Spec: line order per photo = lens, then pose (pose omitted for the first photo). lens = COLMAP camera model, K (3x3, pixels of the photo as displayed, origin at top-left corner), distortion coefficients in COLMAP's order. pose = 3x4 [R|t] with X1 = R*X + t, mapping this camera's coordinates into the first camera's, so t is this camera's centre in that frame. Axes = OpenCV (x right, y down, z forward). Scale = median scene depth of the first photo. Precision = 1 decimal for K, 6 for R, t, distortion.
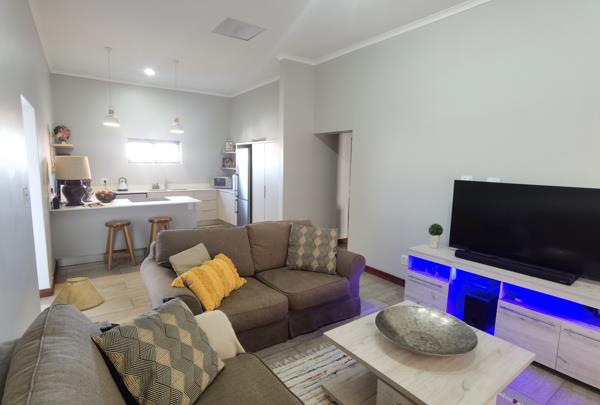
lens RADIAL K [[309.9, 0, 300.0], [0, 309.9, 202.5], [0, 0, 1]] dist [-0.018723, -0.000906]
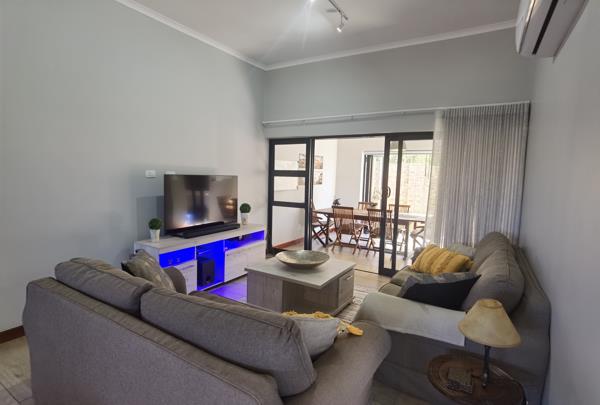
lens RADIAL K [[309.9, 0, 300.0], [0, 309.9, 202.5], [0, 0, 1]] dist [-0.018723, -0.000906]
pose [[-0.388421, -0.112460, 0.914594, -0.828644], [0.083423, 0.984158, 0.156443, -0.123892], [-0.917698, 0.137064, -0.372886, 1.132152]]
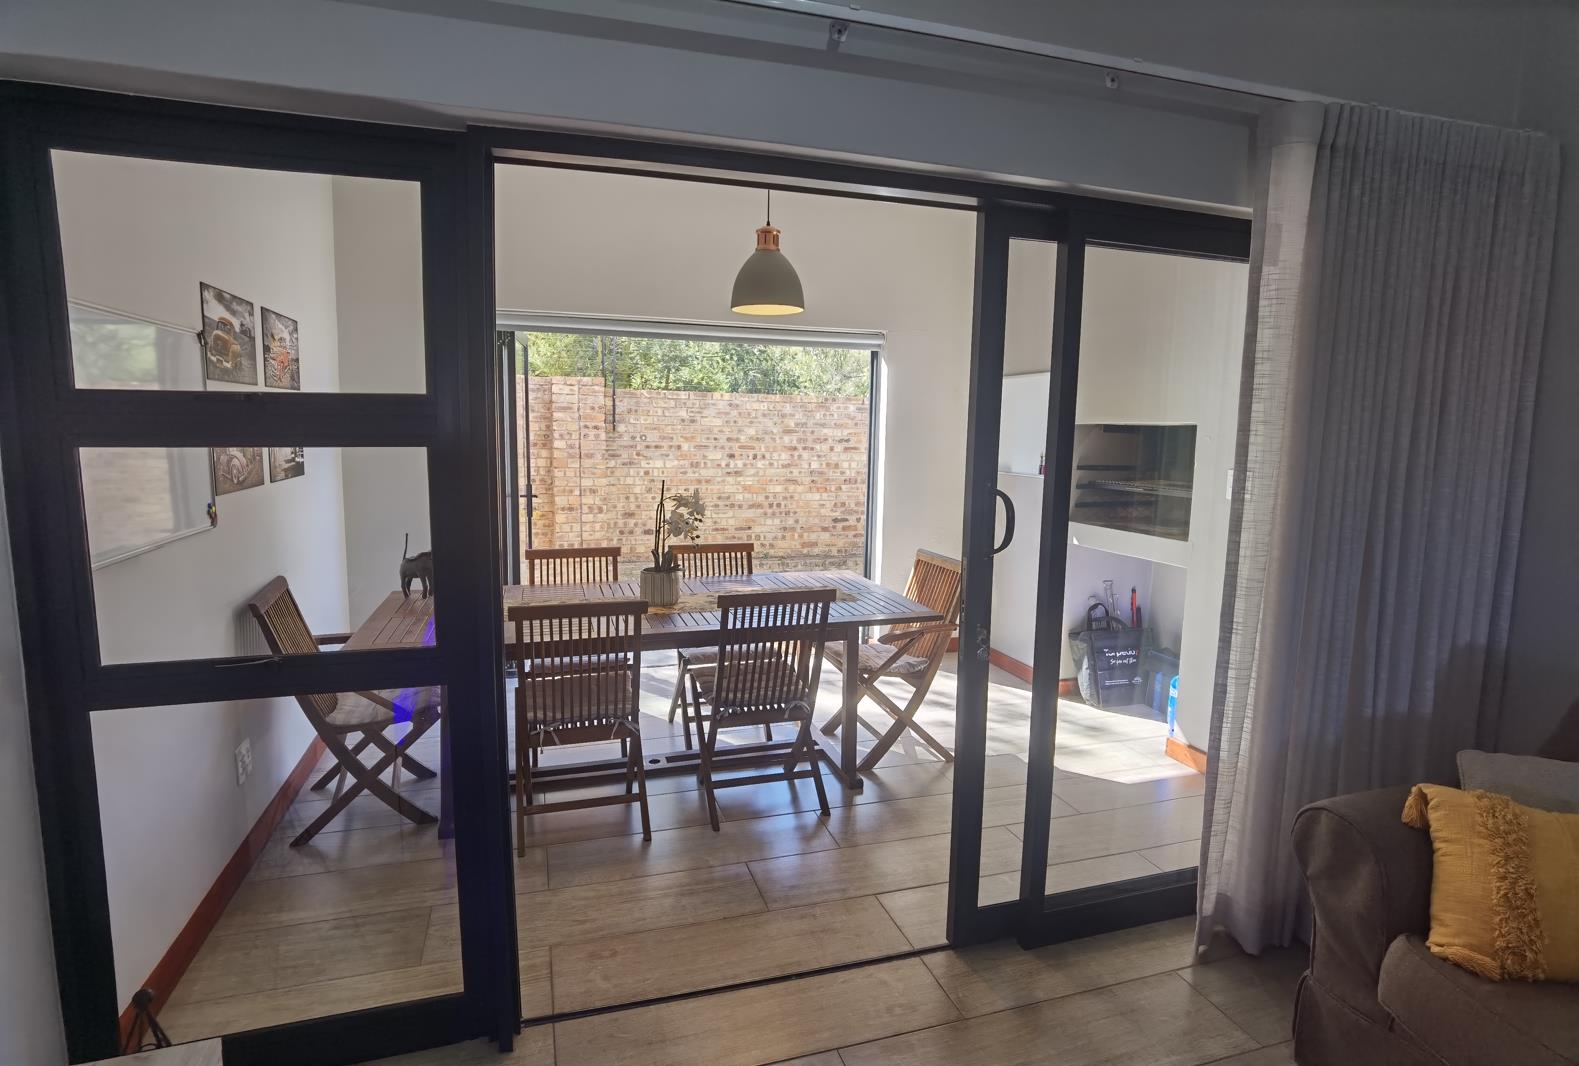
lens RADIAL K [[815.5, 0, 789.5], [0, 815.5, 533.0], [0, 0, 1]] dist [-0.018723, -0.000906]
pose [[-0.946208, -0.075071, 0.314730, 0.433368], [0.006209, 0.968320, 0.249635, -0.071513], [-0.323500, 0.238161, -0.915766, 0.894079]]
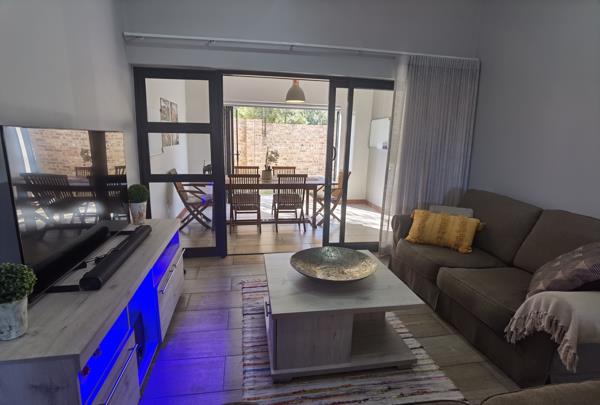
lens RADIAL K [[309.9, 0, 300.0], [0, 309.9, 202.5], [0, 0, 1]] dist [-0.018723, -0.000906]
pose [[-0.894614, -0.131438, 0.427072, 0.024730], [0.013237, 0.947545, 0.319350, -0.108459], [-0.446644, 0.291348, -0.845947, 1.346065]]
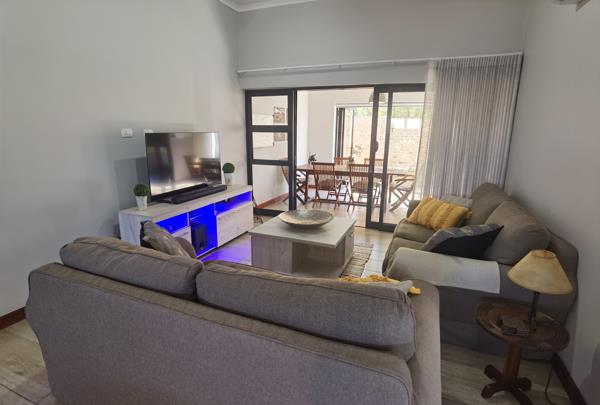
lens RADIAL K [[308.6, 0, 300.5], [0, 308.6, 205.0], [0, 0, 1]] dist [-0.021708, -0.000072]
pose [[-0.531775, -0.223965, 0.816735, -0.683568], [0.087291, 0.944766, 0.315909, -0.138822], [-0.842375, 0.239286, -0.482852, 1.276416]]
